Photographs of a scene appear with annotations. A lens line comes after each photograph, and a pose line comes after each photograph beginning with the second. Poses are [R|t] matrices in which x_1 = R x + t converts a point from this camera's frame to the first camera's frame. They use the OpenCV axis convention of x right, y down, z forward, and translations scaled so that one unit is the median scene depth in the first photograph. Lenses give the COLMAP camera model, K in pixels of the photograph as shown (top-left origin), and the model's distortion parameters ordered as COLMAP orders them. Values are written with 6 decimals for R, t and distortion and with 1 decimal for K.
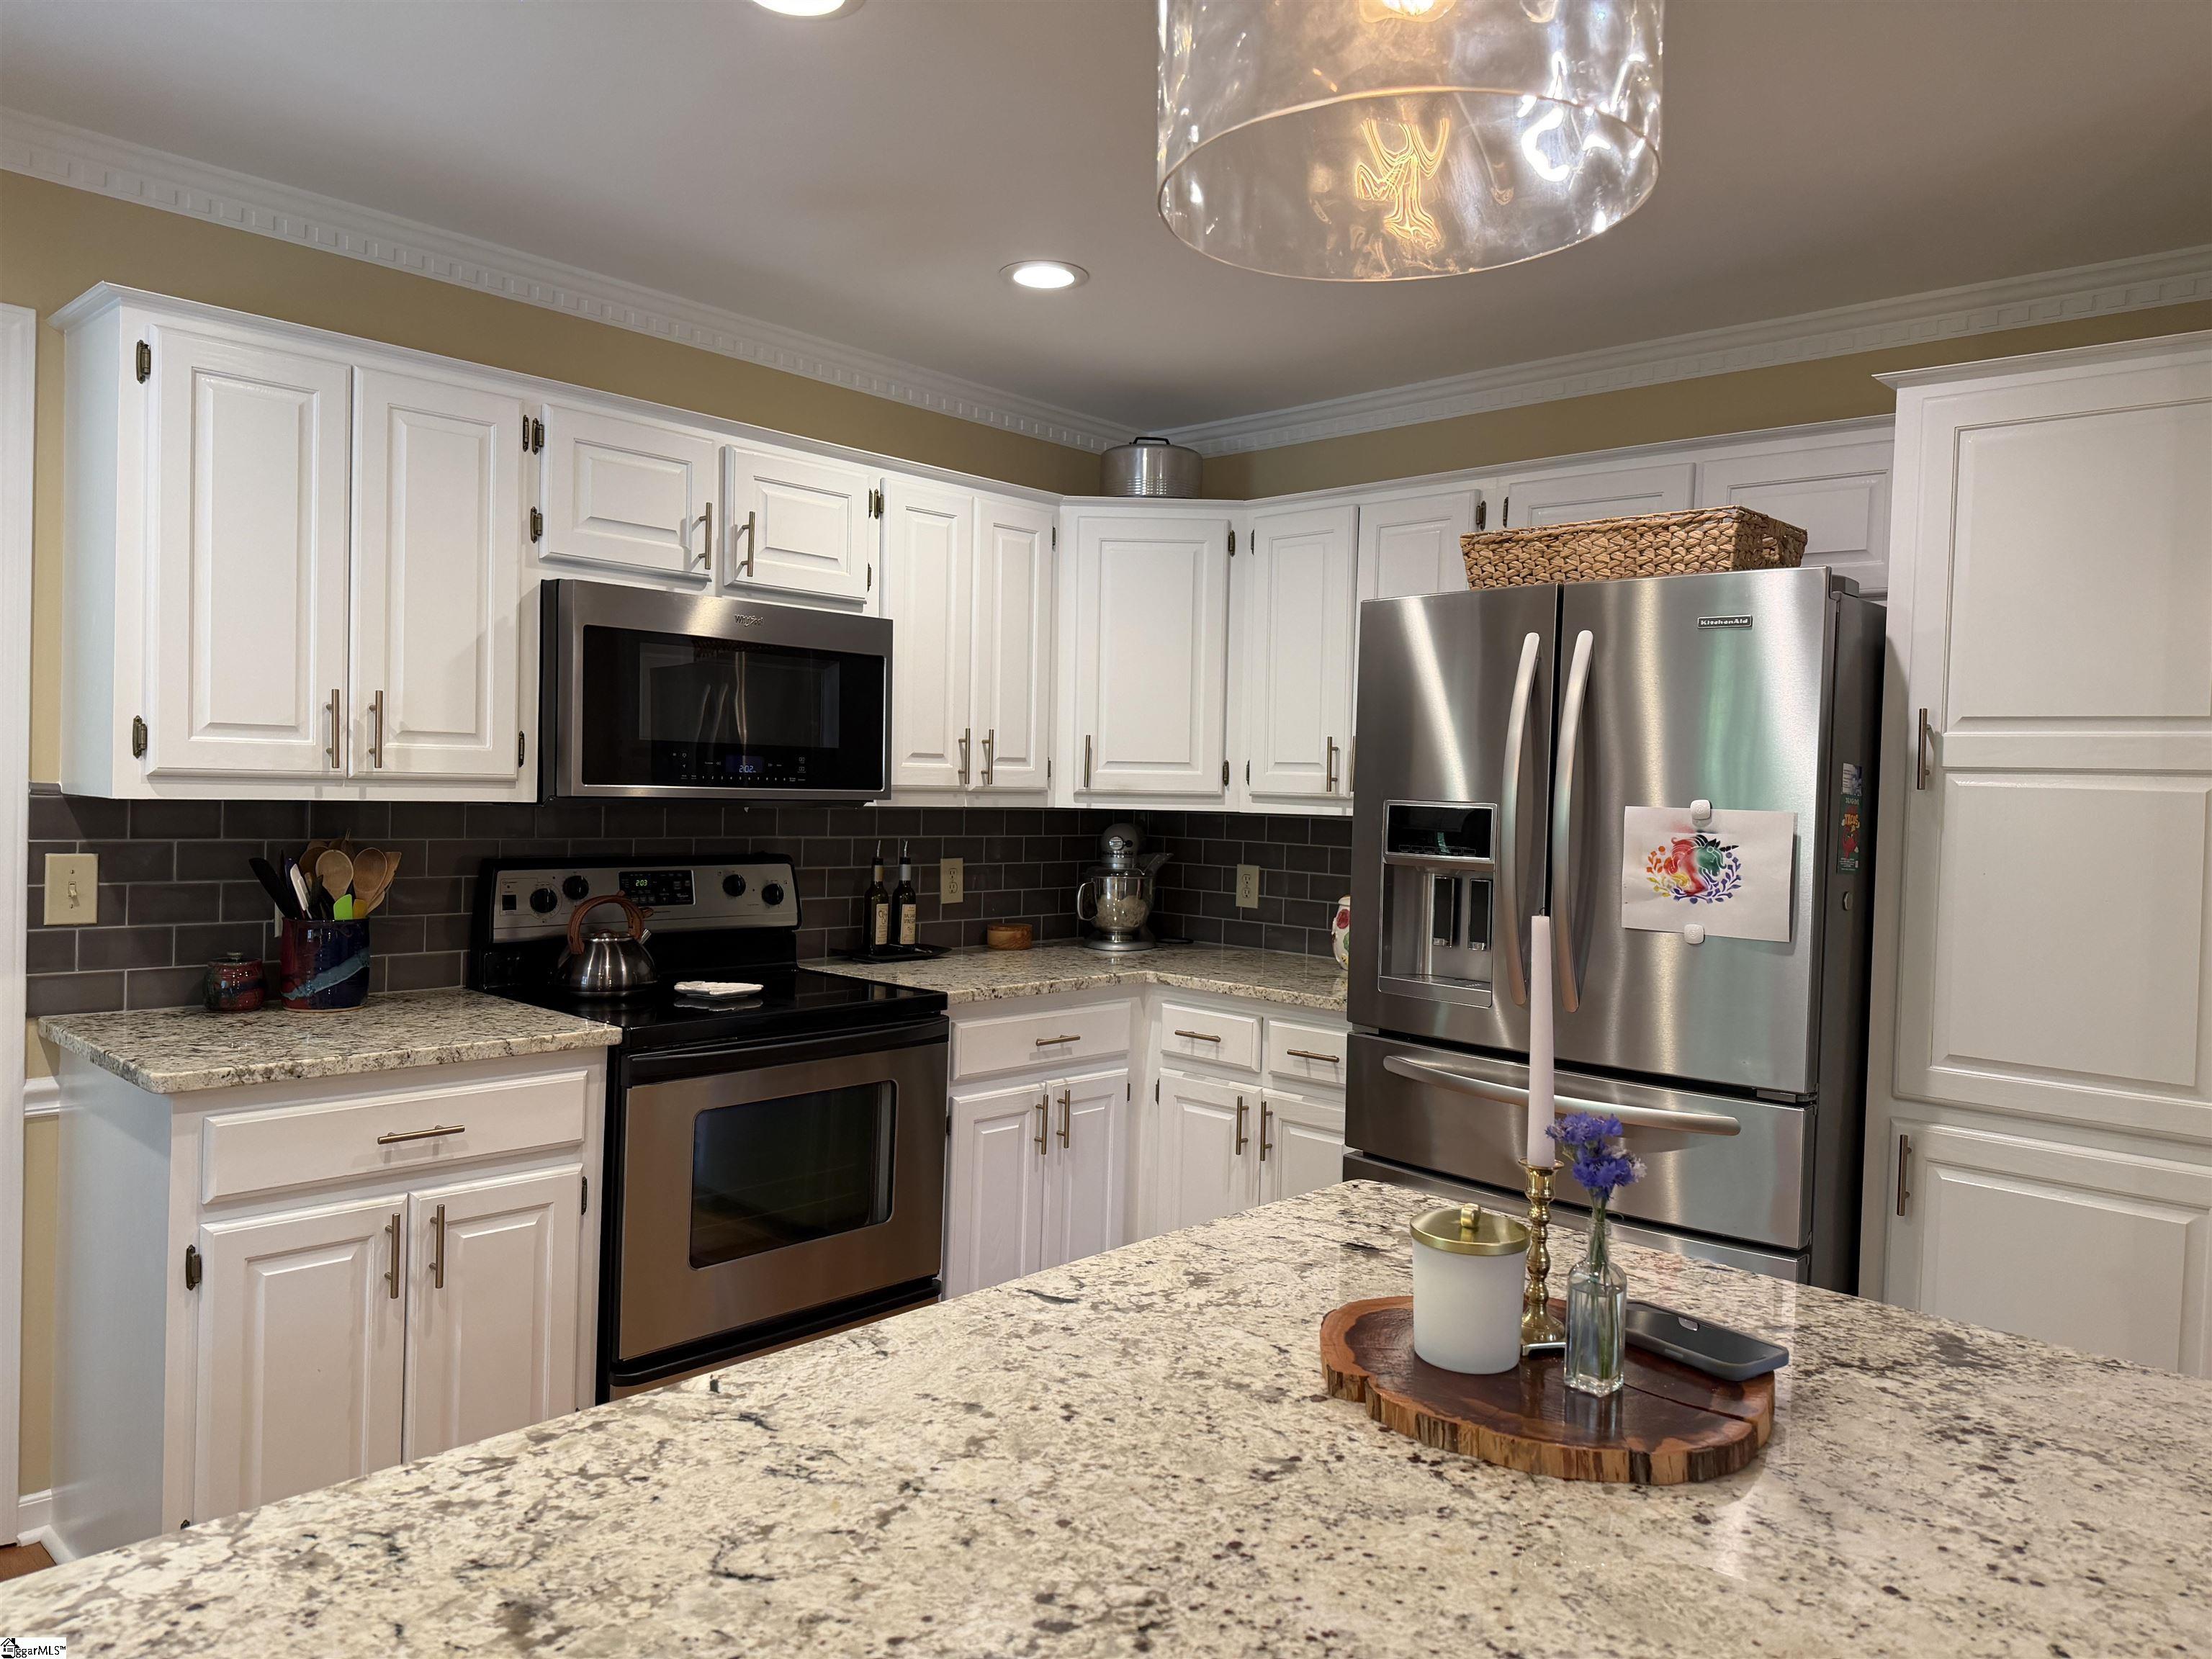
lens RADIAL K [[1558.6, 0, 1106.0], [0, 1558.6, 829.5], [0, 0, 1]] dist [0.187631, -0.382753]
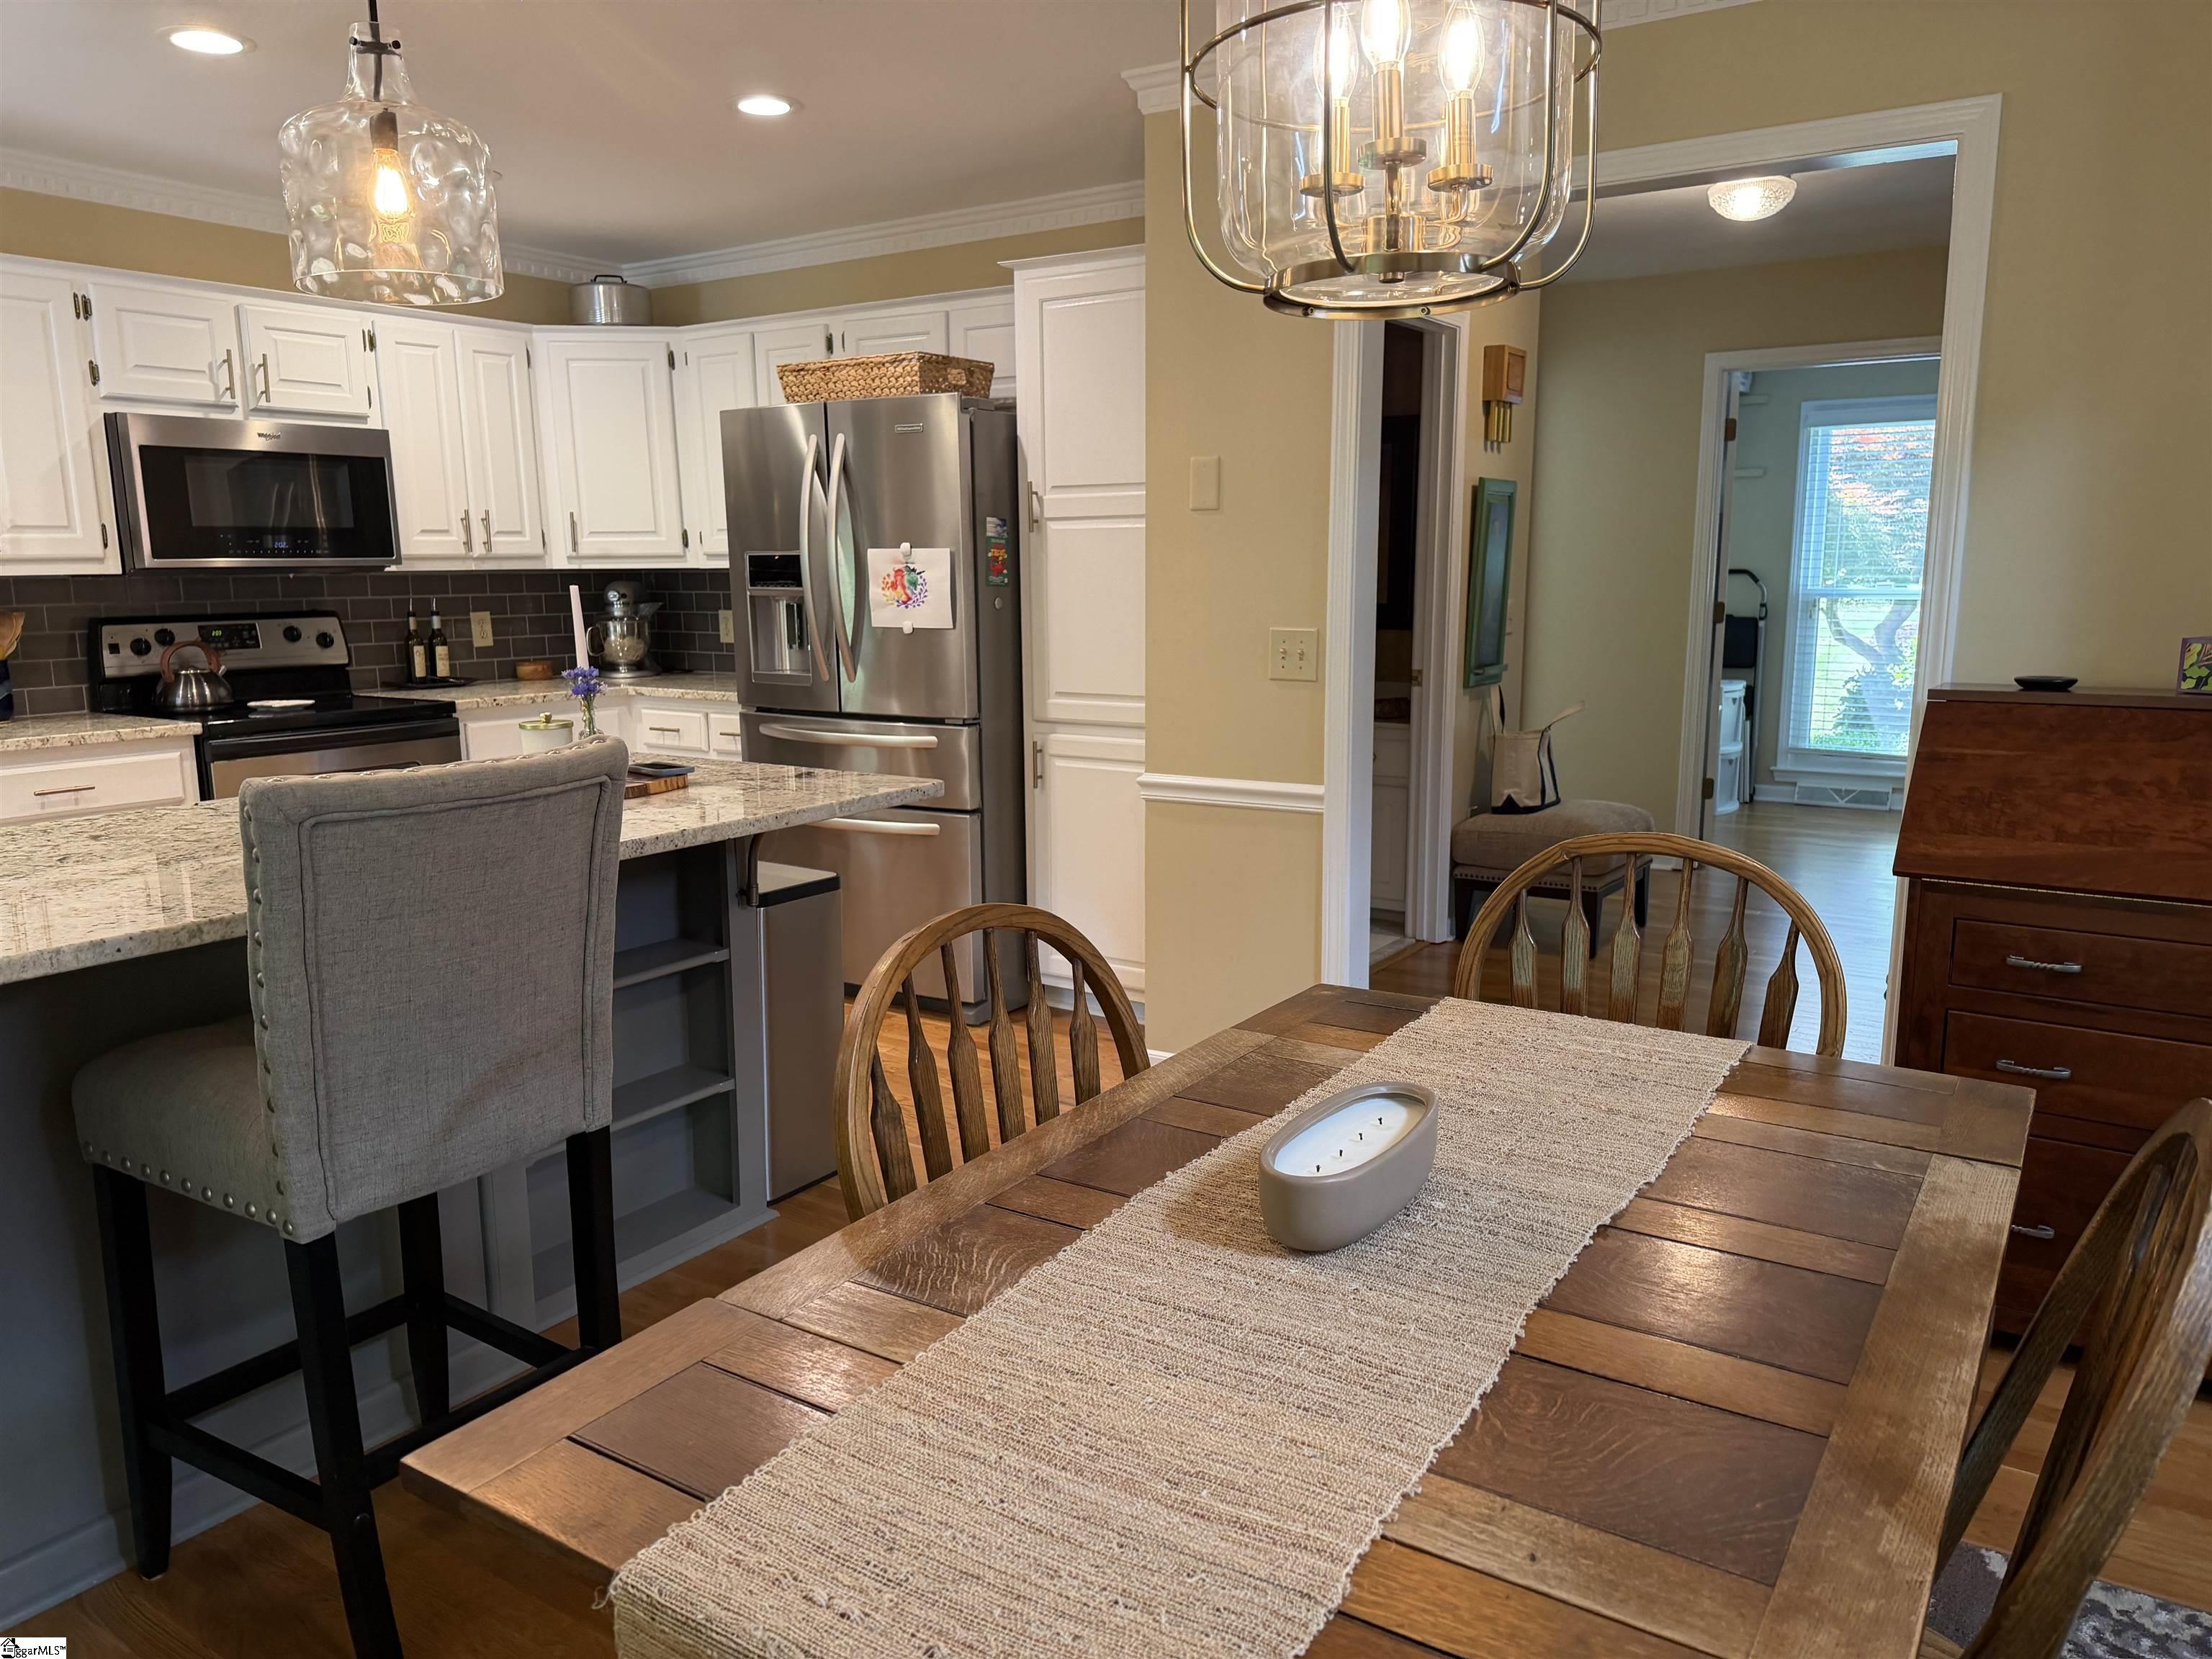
lens RADIAL K [[1591.7, 0, 1093.9], [0, 1591.7, 861.6], [0, 0, 1]] dist [0.025485, -0.025857]
pose [[0.986581, -0.066373, 0.149171, 0.234477], [0.041894, 0.985963, 0.161625, 0.036221], [-0.157805, -0.153206, 0.975513, -0.502089]]
